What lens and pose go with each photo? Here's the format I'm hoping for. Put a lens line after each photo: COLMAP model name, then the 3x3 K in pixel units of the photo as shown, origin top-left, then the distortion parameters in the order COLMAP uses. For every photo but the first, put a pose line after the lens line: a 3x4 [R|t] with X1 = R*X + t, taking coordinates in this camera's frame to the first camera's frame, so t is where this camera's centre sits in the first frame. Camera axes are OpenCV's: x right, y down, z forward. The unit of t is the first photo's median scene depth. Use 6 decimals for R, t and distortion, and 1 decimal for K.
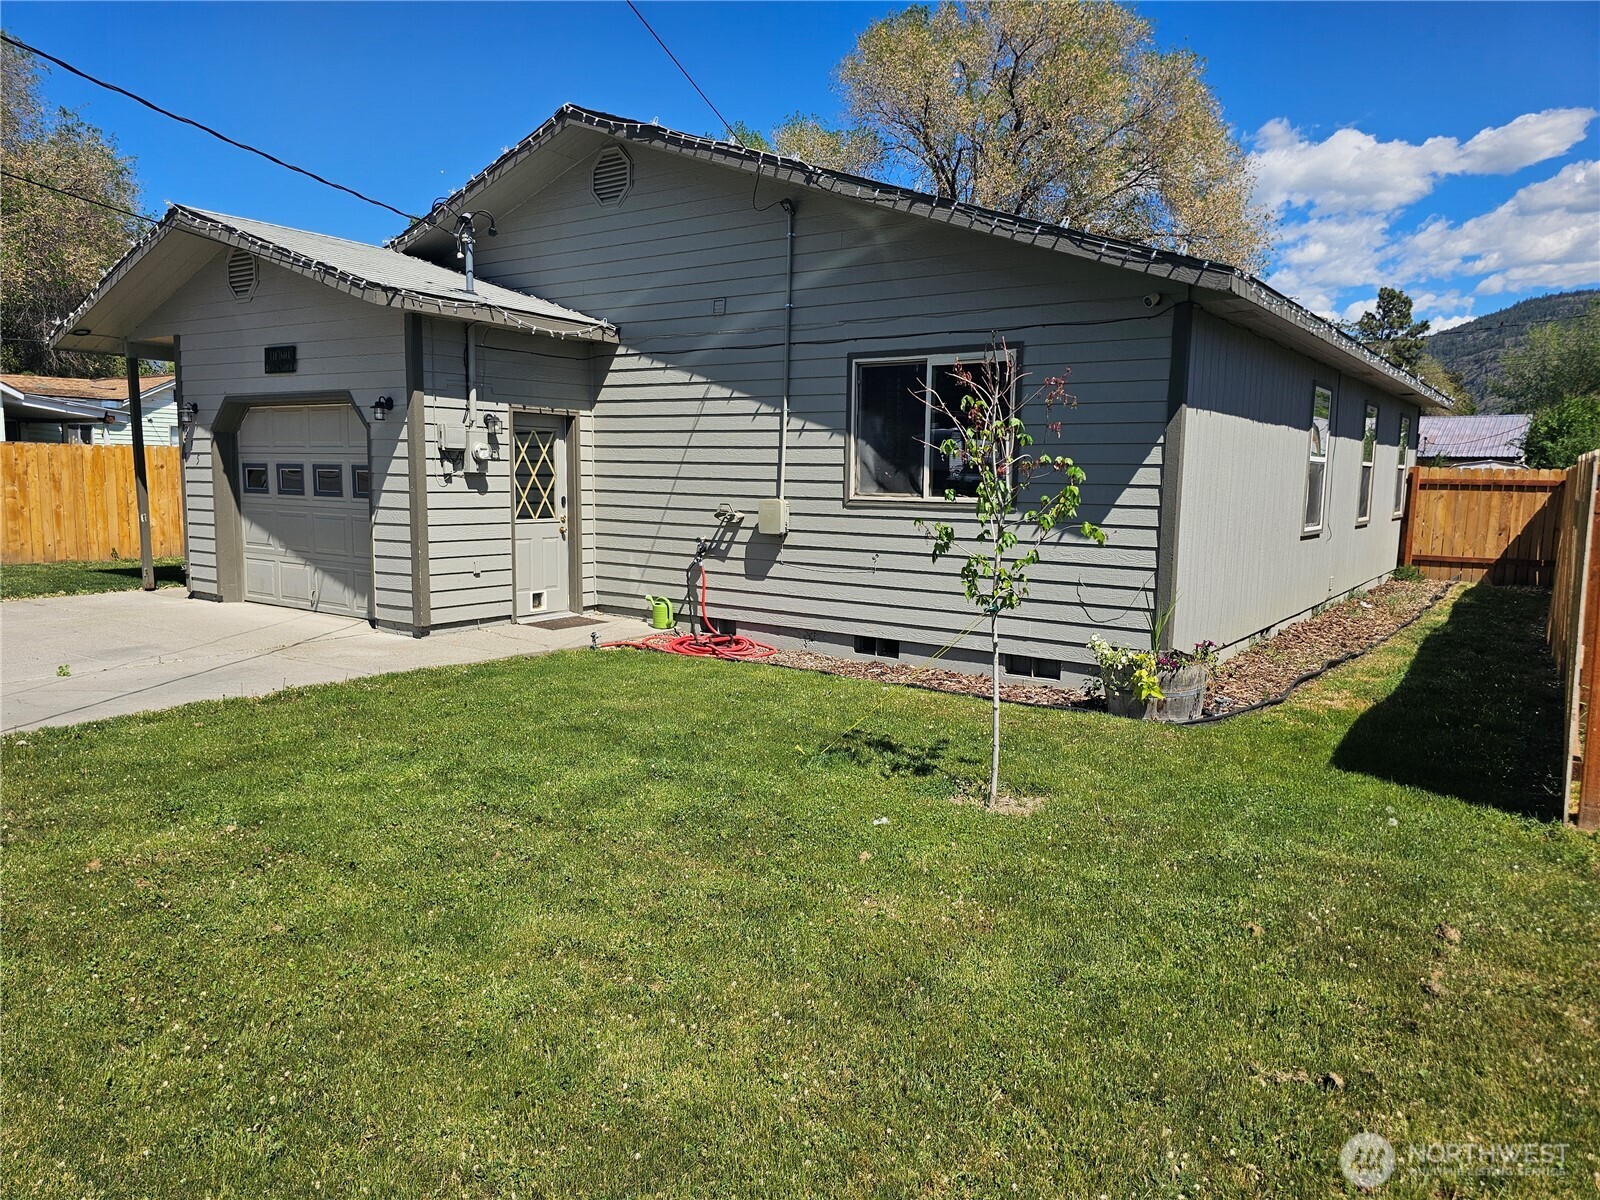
lens RADIAL K [[1086.8, 0, 798.6], [0, 1086.8, 602.2], [0, 0, 1]] dist [0.040875, -0.007250]
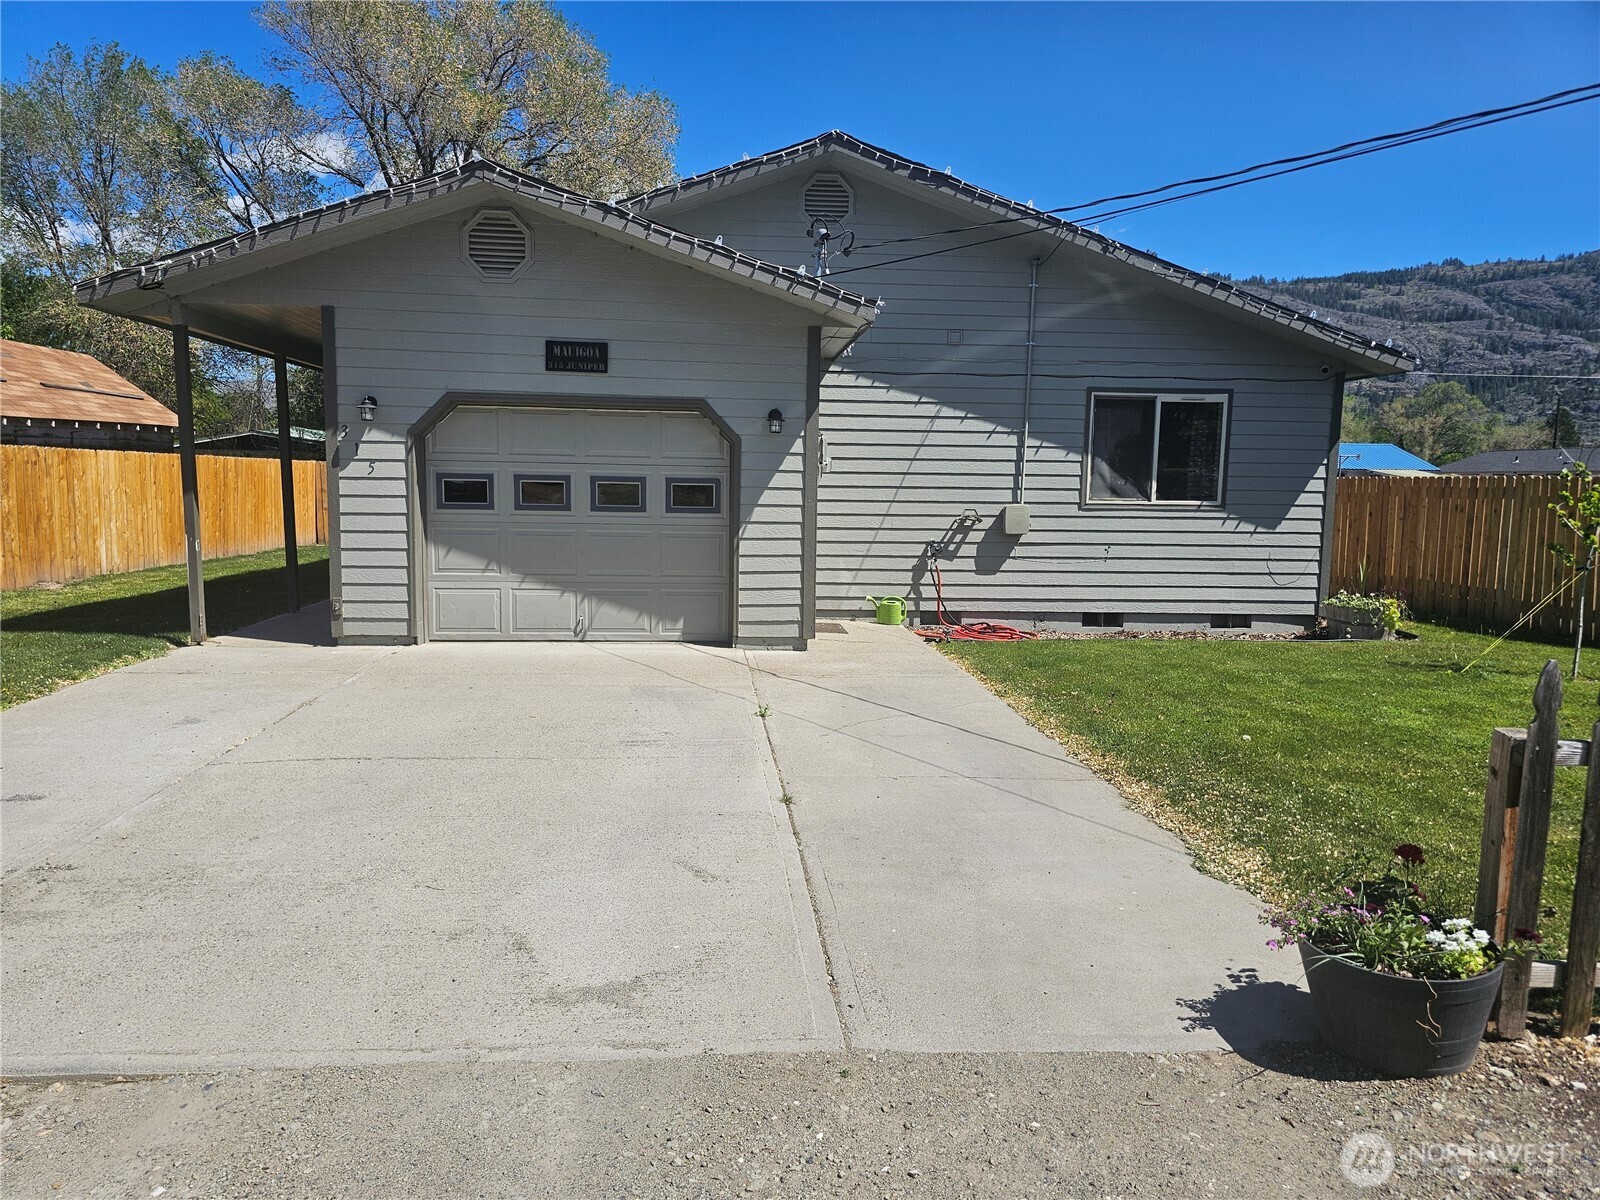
lens RADIAL K [[1086.8, 0, 798.2], [0, 1086.8, 599.9], [0, 0, 1]] dist [0.040875, -0.007250]
pose [[0.766617, -0.074539, 0.637763, -0.966073], [0.071629, 0.996967, 0.030421, -0.044197], [-0.638097, 0.022361, 0.769632, 0.237843]]
